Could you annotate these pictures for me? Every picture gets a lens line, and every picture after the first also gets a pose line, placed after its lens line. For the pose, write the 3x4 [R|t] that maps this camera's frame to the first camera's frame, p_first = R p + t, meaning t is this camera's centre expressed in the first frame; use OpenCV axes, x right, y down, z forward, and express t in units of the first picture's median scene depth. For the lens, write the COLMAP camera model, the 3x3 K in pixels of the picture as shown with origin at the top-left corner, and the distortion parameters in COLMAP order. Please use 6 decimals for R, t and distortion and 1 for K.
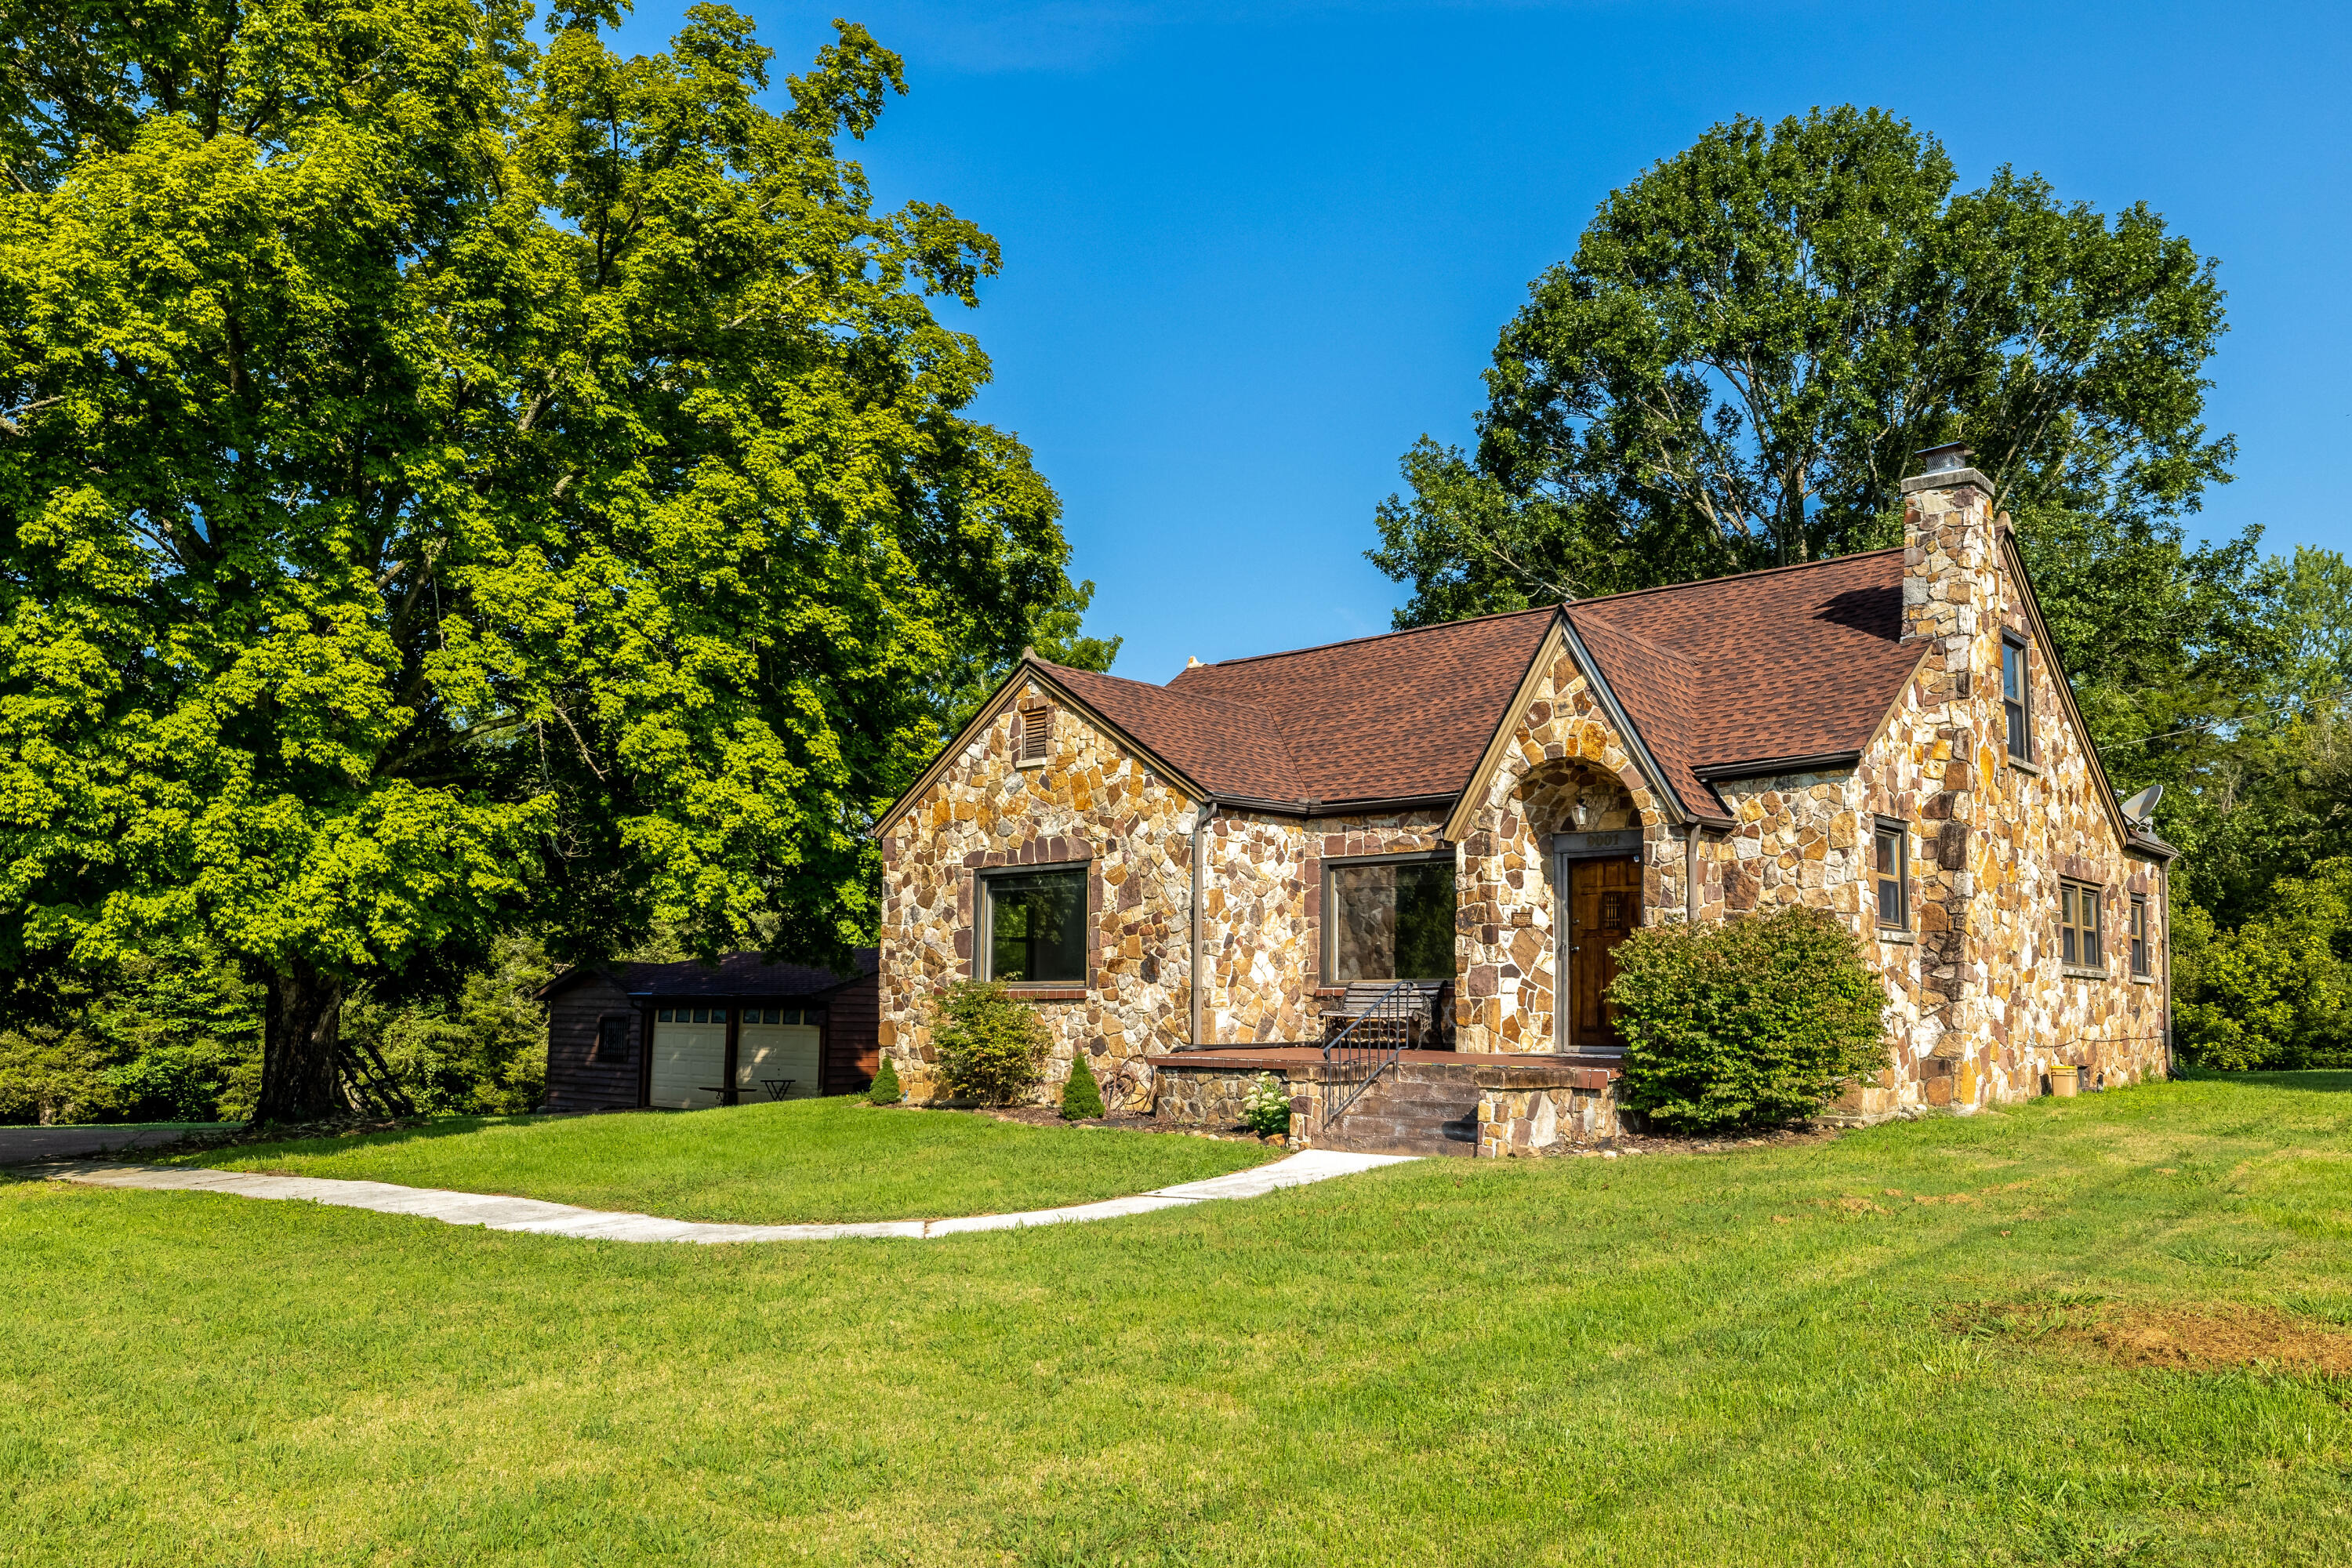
lens RADIAL K [[1751.7, 0, 1161.4], [0, 1751.7, 732.5], [0, 0, 1]] dist [-0.000512, -0.002027]
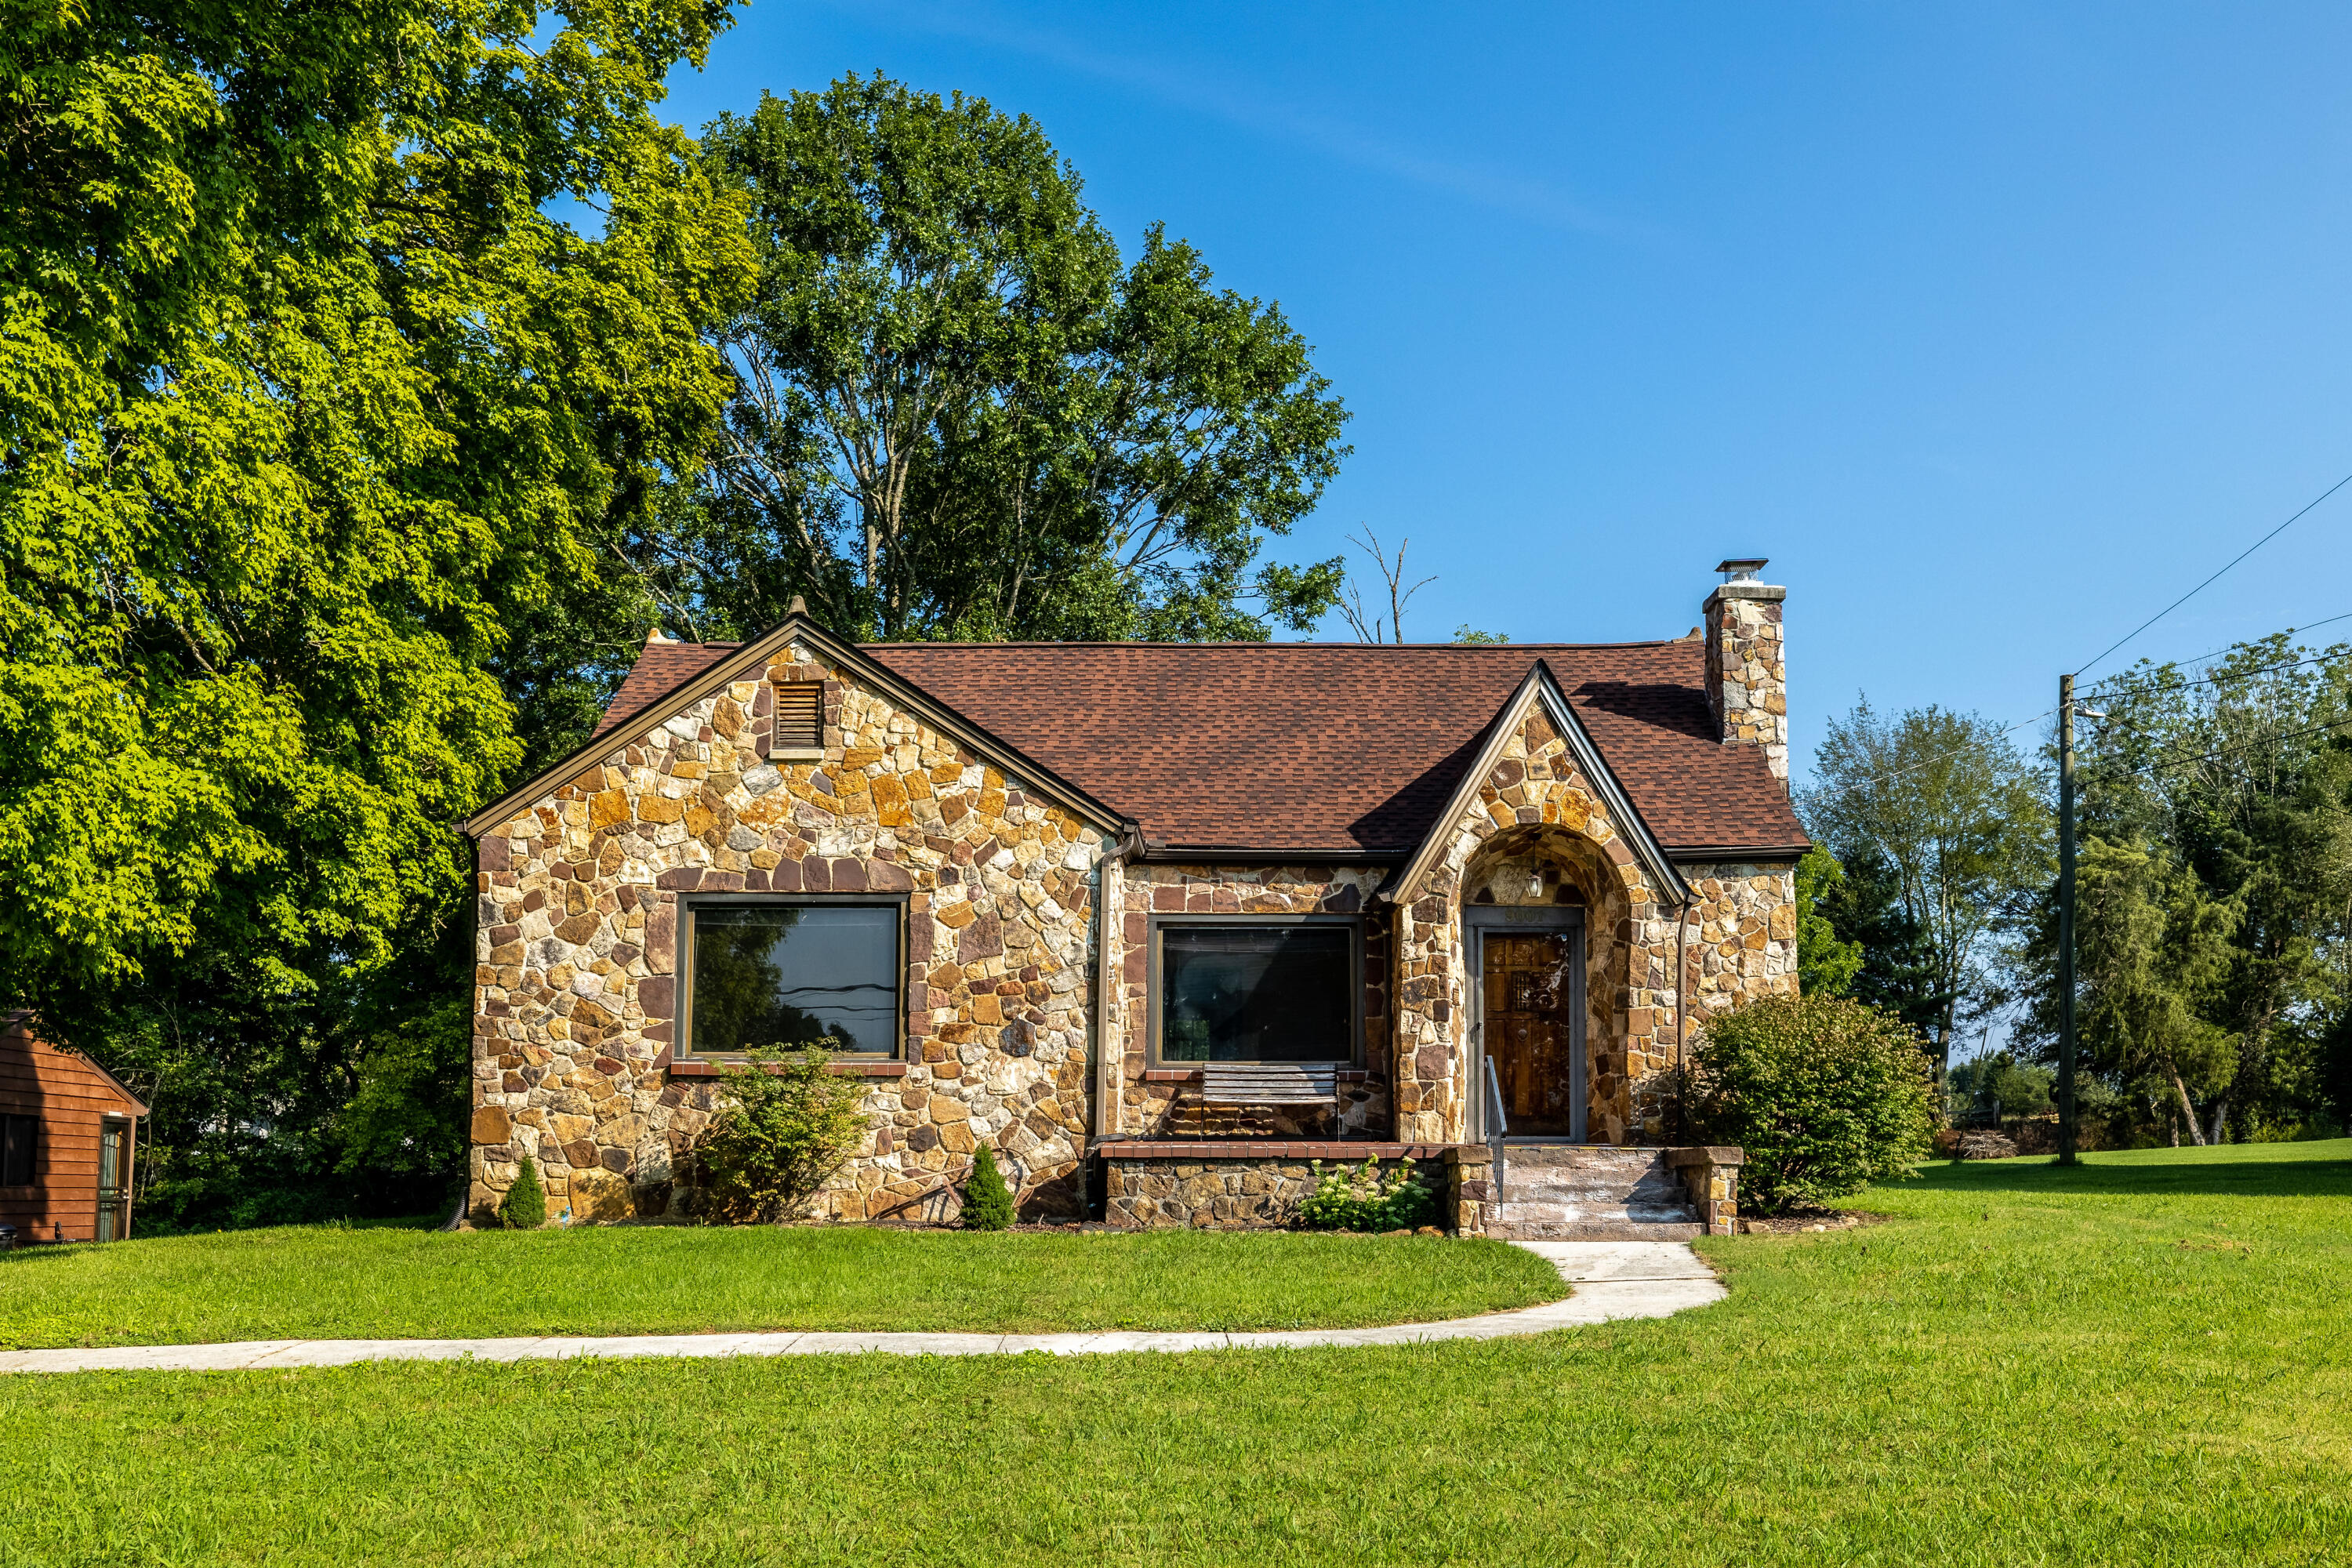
lens RADIAL K [[2279.6, 0, 1175.1], [0, 2279.6, 787.1], [0, 0, 1]] dist [-0.007634, 0.000000]
pose [[0.743882, 0.110392, 0.659130, -0.621188], [-0.104813, 0.993329, -0.048074, 0.064162], [-0.660041, -0.033324, 0.750490, 0.194703]]
